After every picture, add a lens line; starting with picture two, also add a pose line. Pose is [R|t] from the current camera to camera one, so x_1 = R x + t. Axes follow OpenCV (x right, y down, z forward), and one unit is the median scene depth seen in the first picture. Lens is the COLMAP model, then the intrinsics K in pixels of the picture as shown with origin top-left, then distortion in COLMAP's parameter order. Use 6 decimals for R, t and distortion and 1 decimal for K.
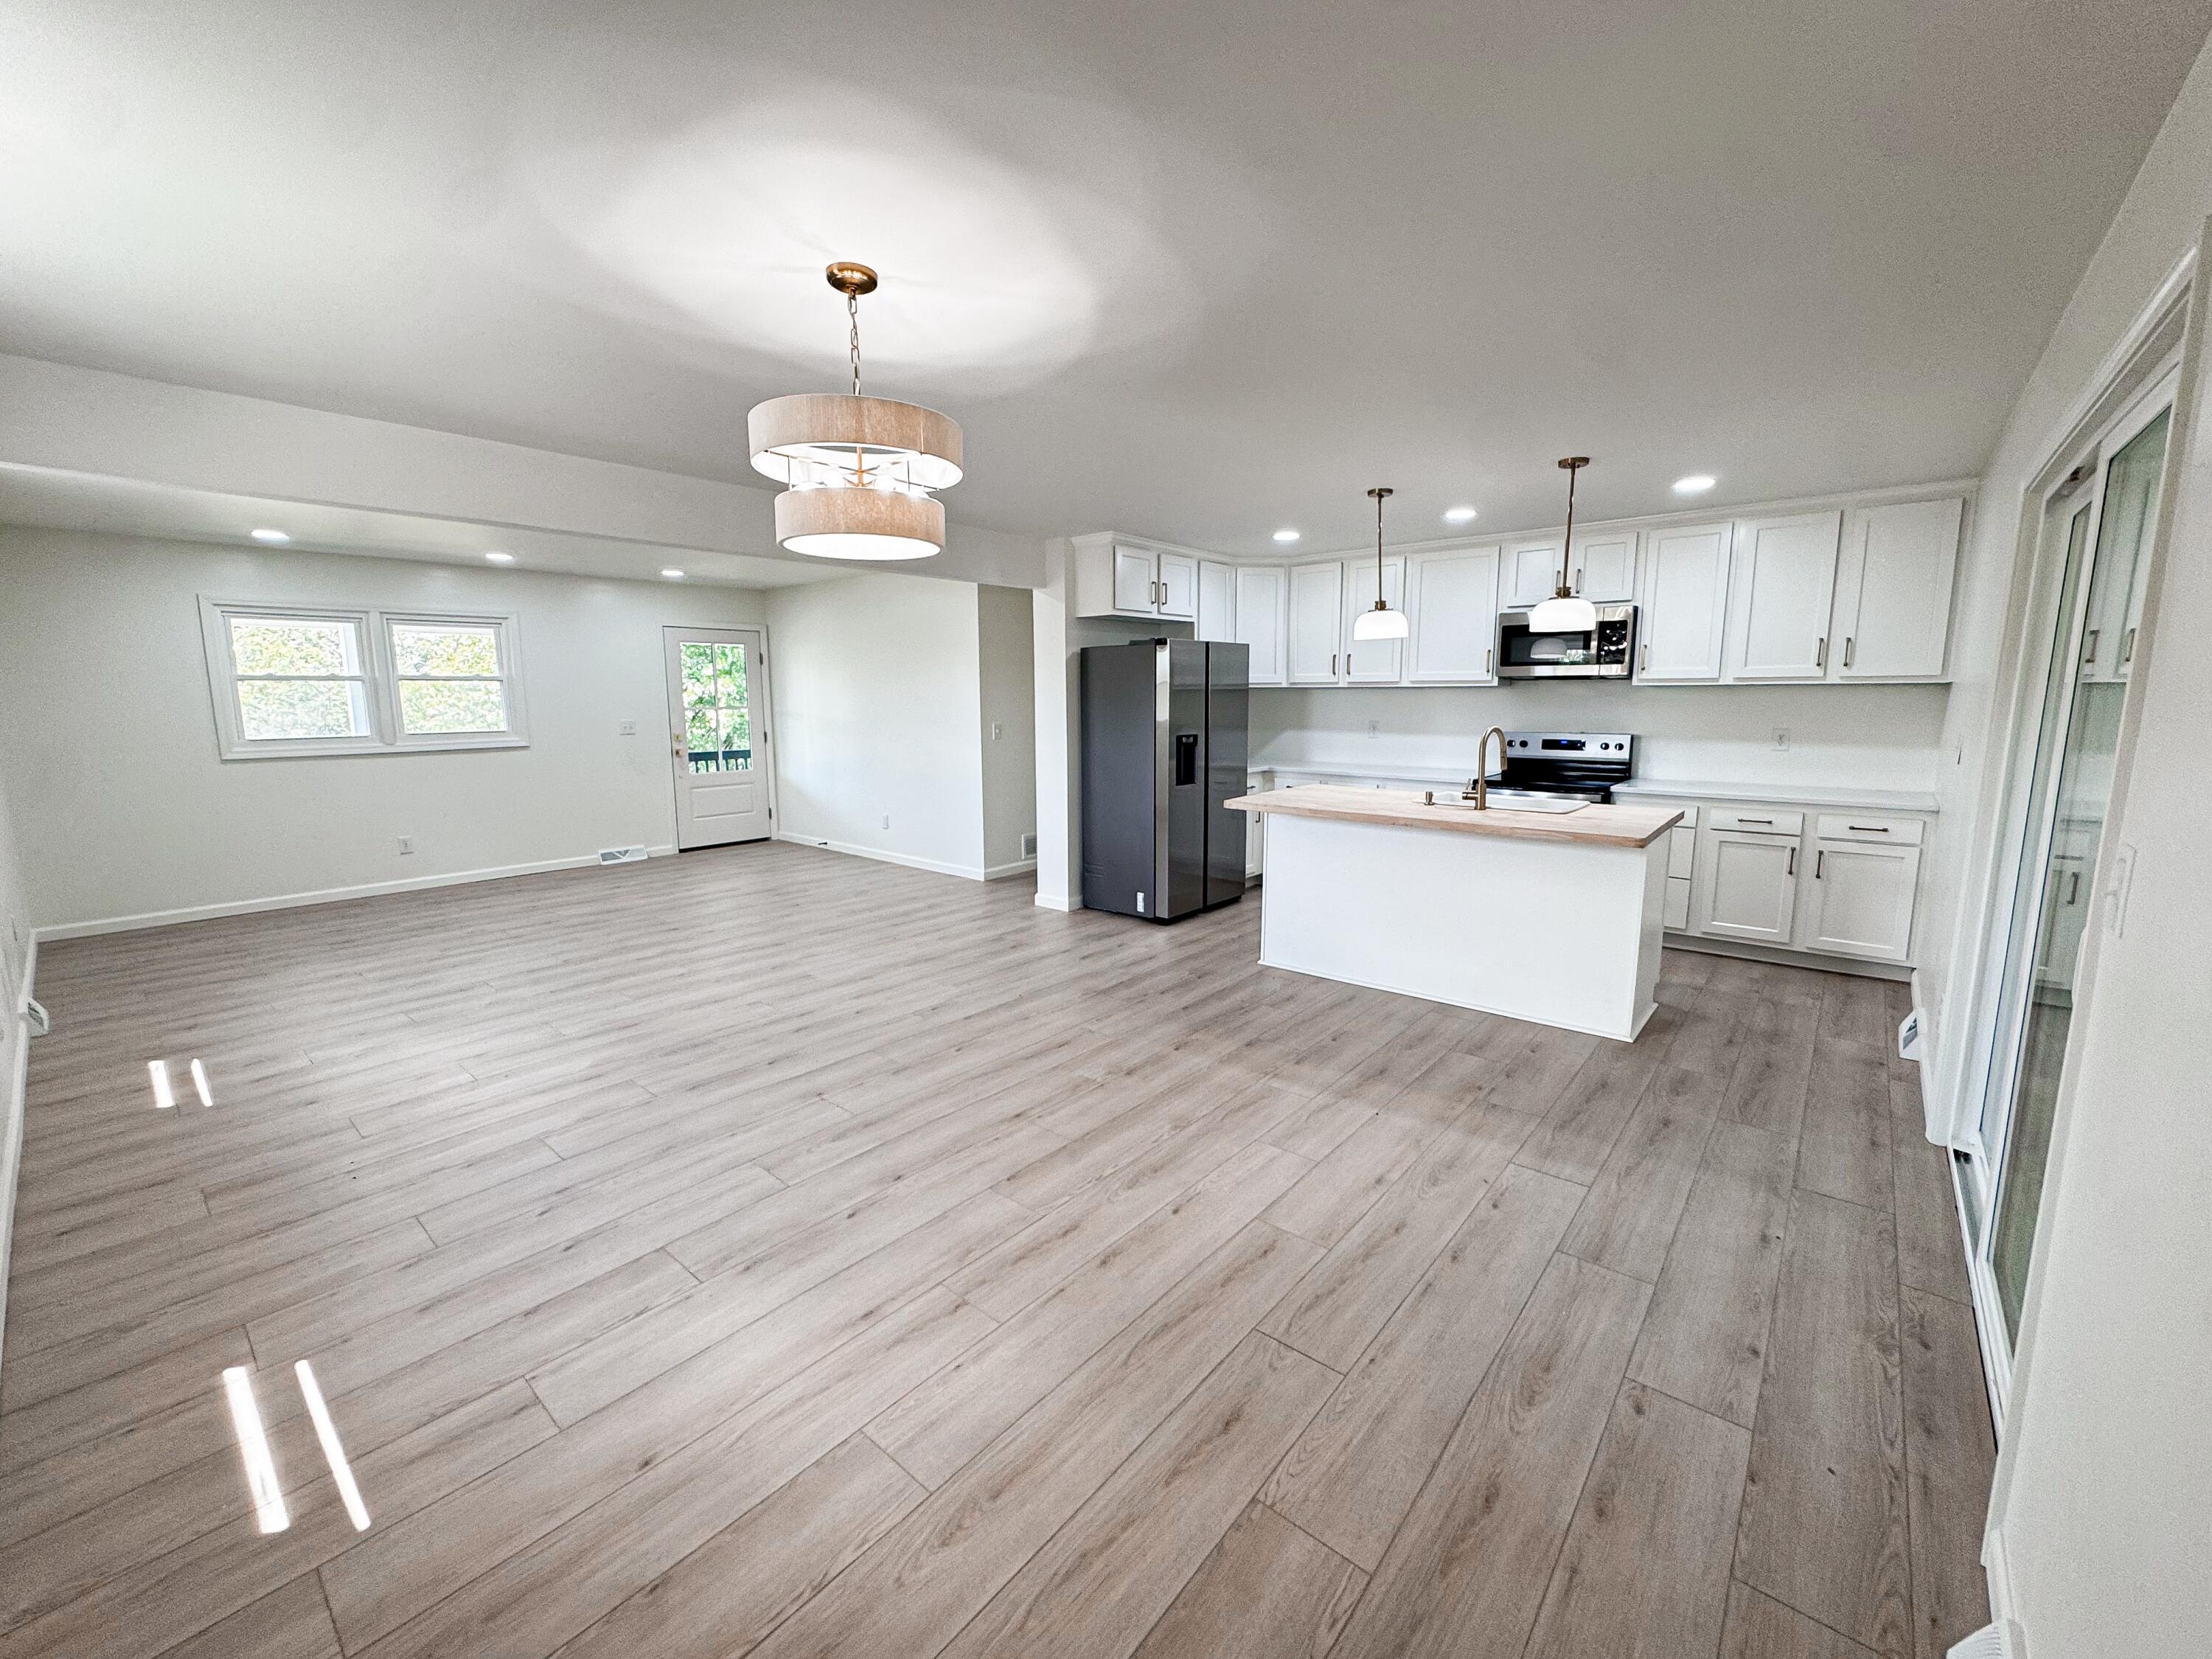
lens RADIAL K [[891.3, 0, 1104.8], [0, 891.3, 824.9], [0, 0, 1]] dist [-0.003365, 0.000270]
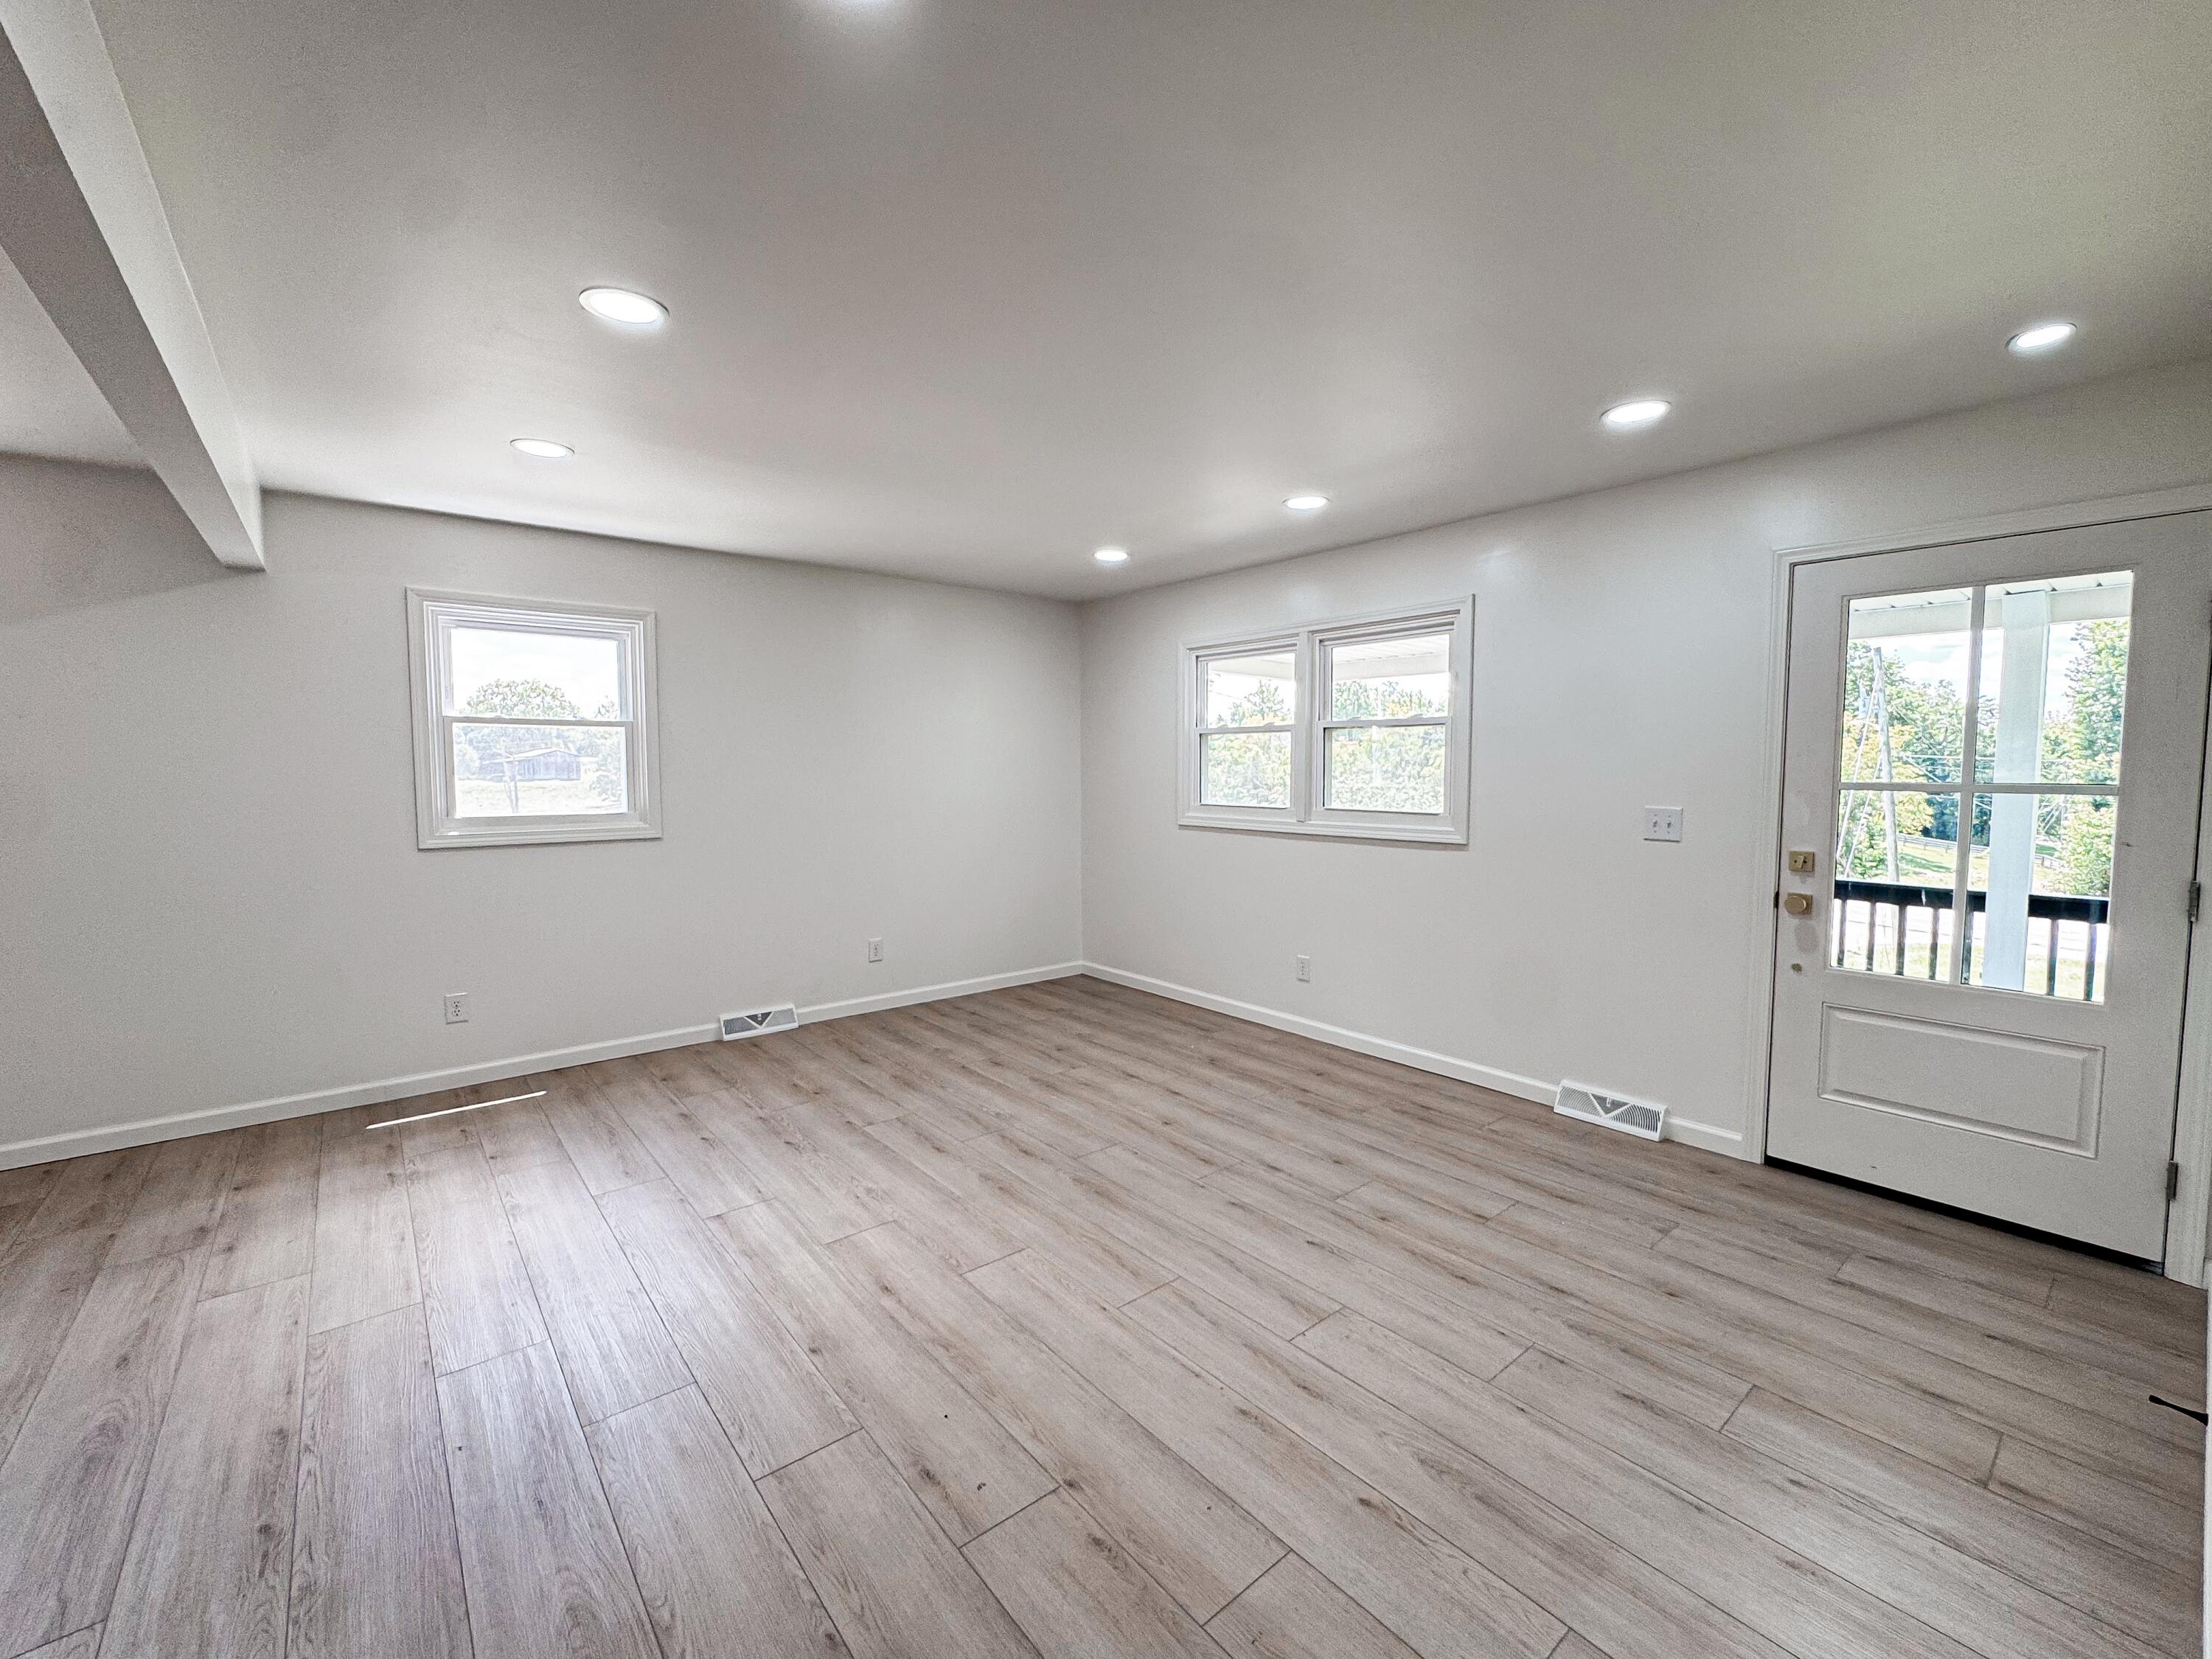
lens RADIAL K [[919.3, 0, 1100.2], [0, 919.3, 823.3], [0, 0, 1]] dist [-0.002438, 0.000003]
pose [[-0.174837, 0.067806, -0.982260, -0.100817], [-0.142795, 0.985332, 0.093435, -0.183452], [0.974188, 0.156598, -0.162590, 1.321642]]
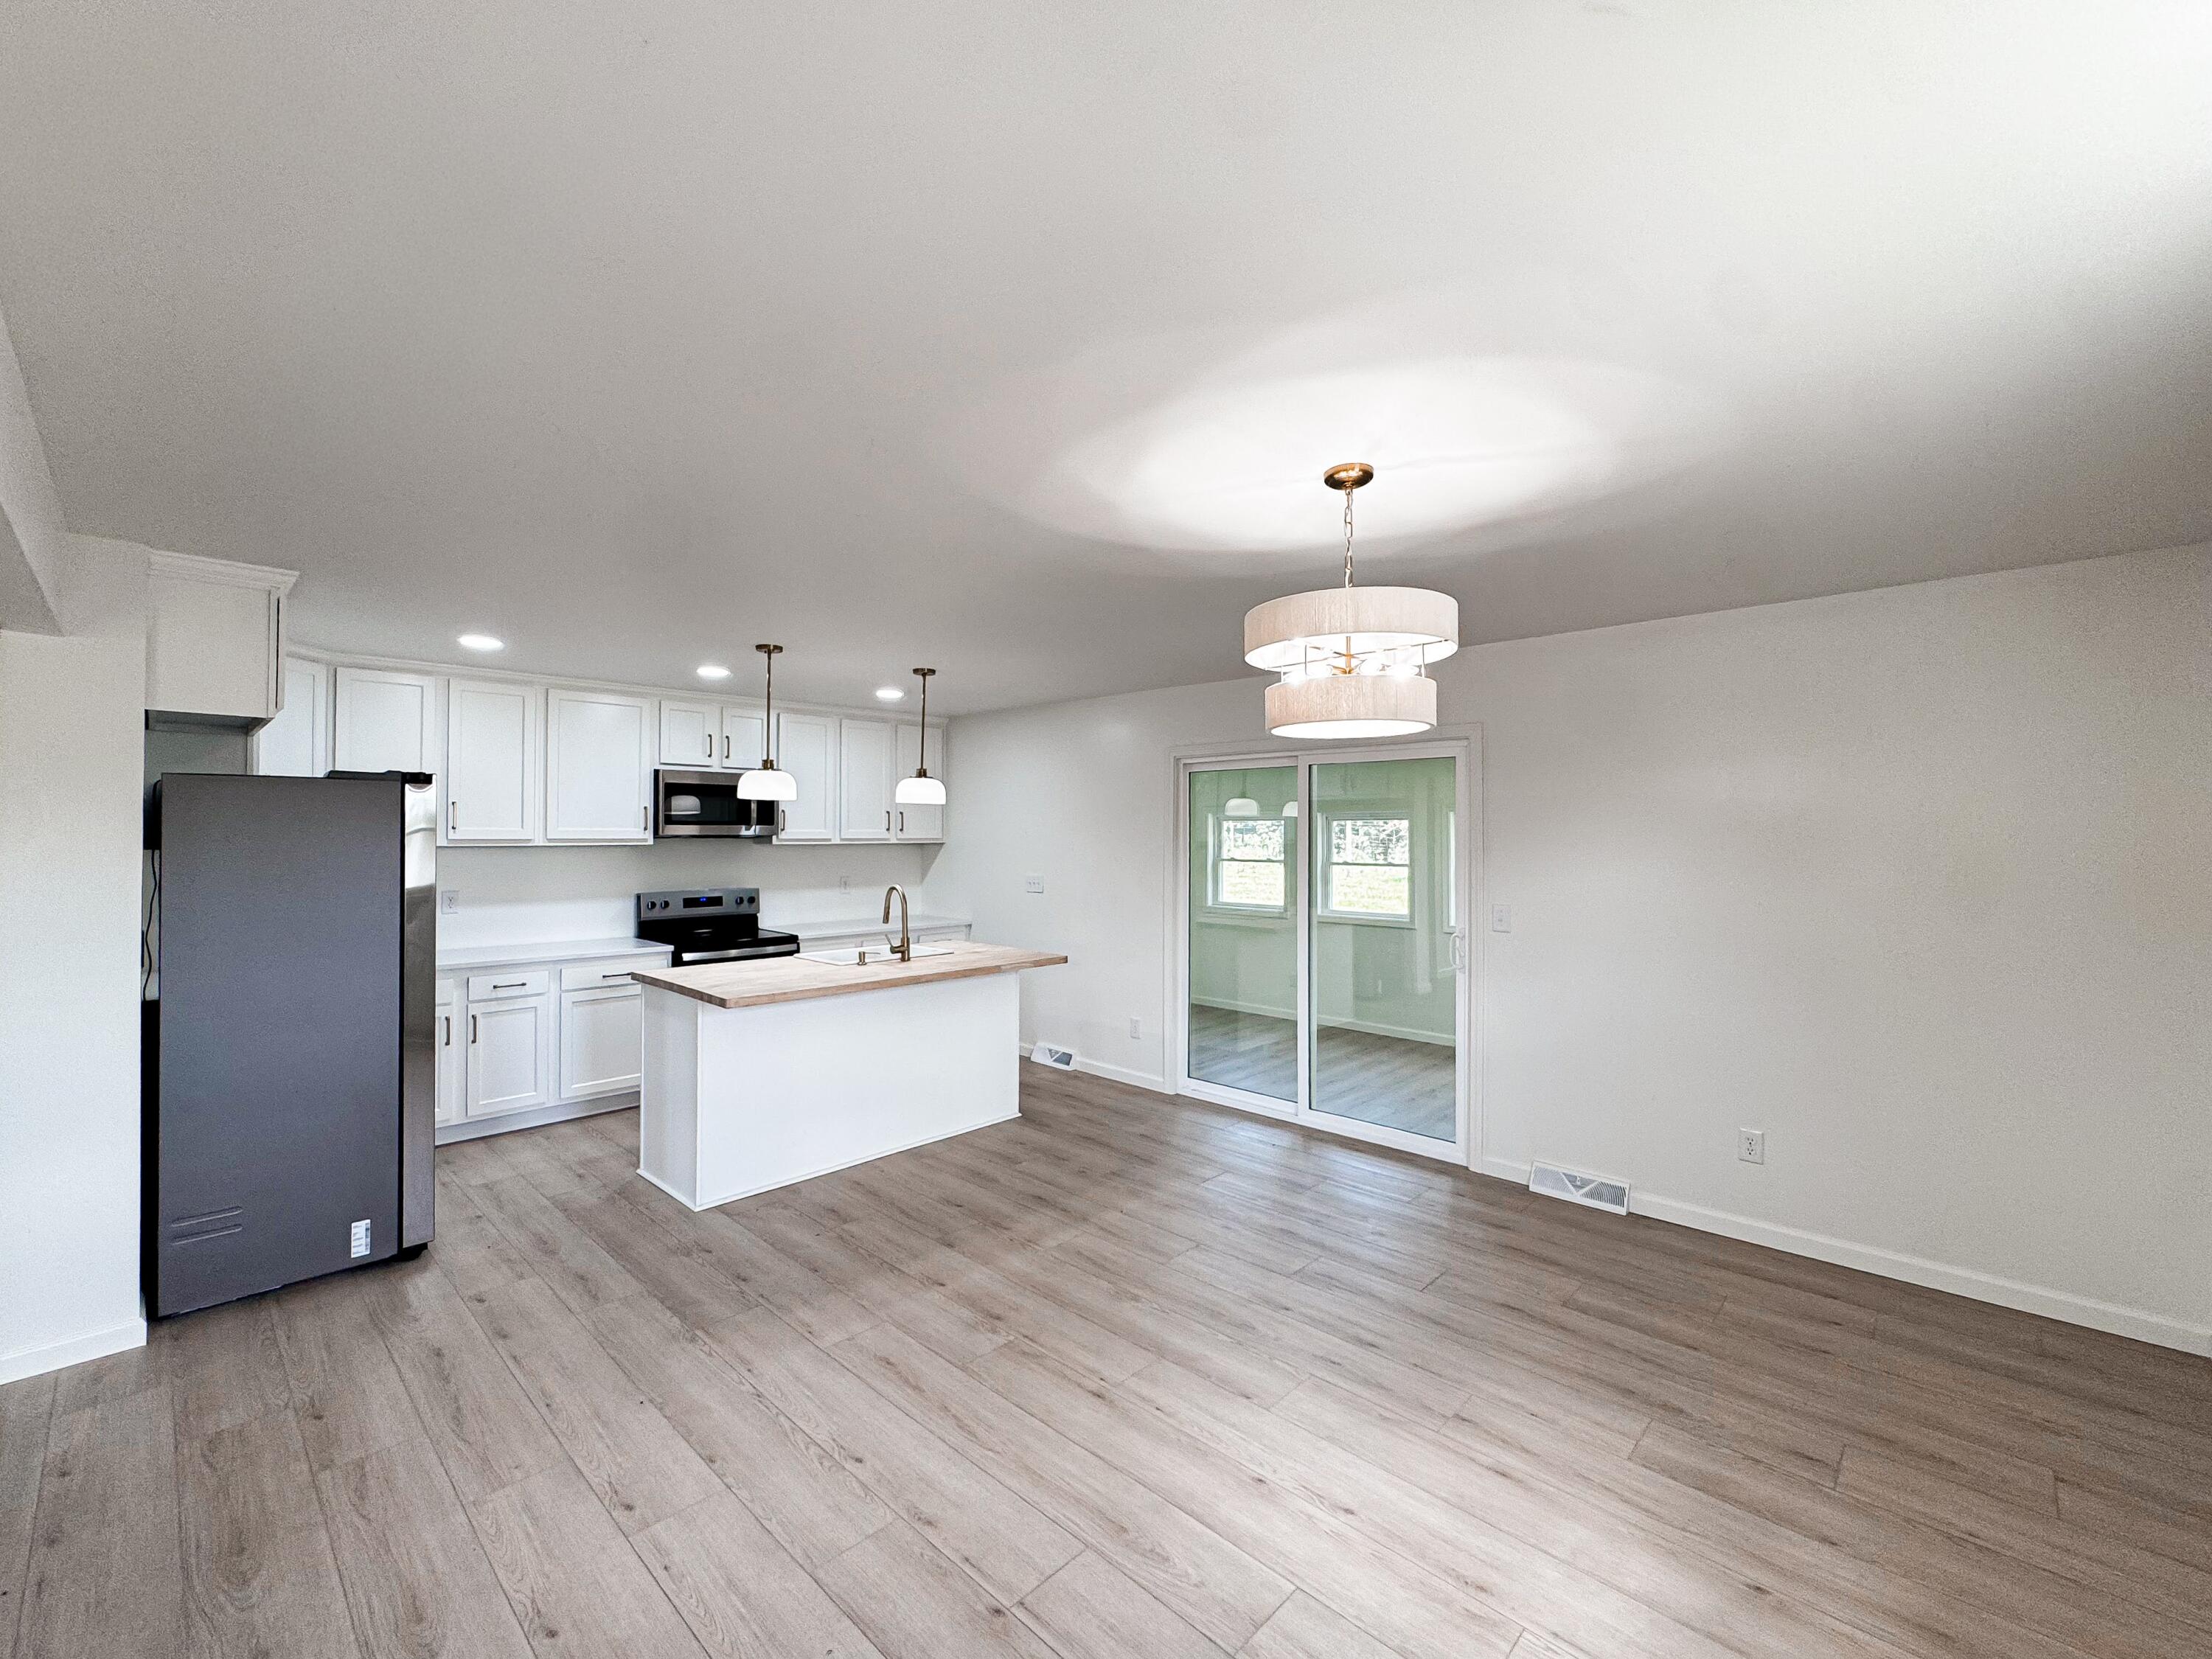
lens RADIAL K [[926.8, 0, 1107.8], [0, 926.8, 828.1], [0, 0, 1]] dist [-0.003893, 0.000072]
pose [[0.054971, 0.010627, 0.998431, -0.604801], [0.143274, 0.989512, -0.018420, -0.104439], [-0.988155, 0.144062, 0.052872, 0.568842]]
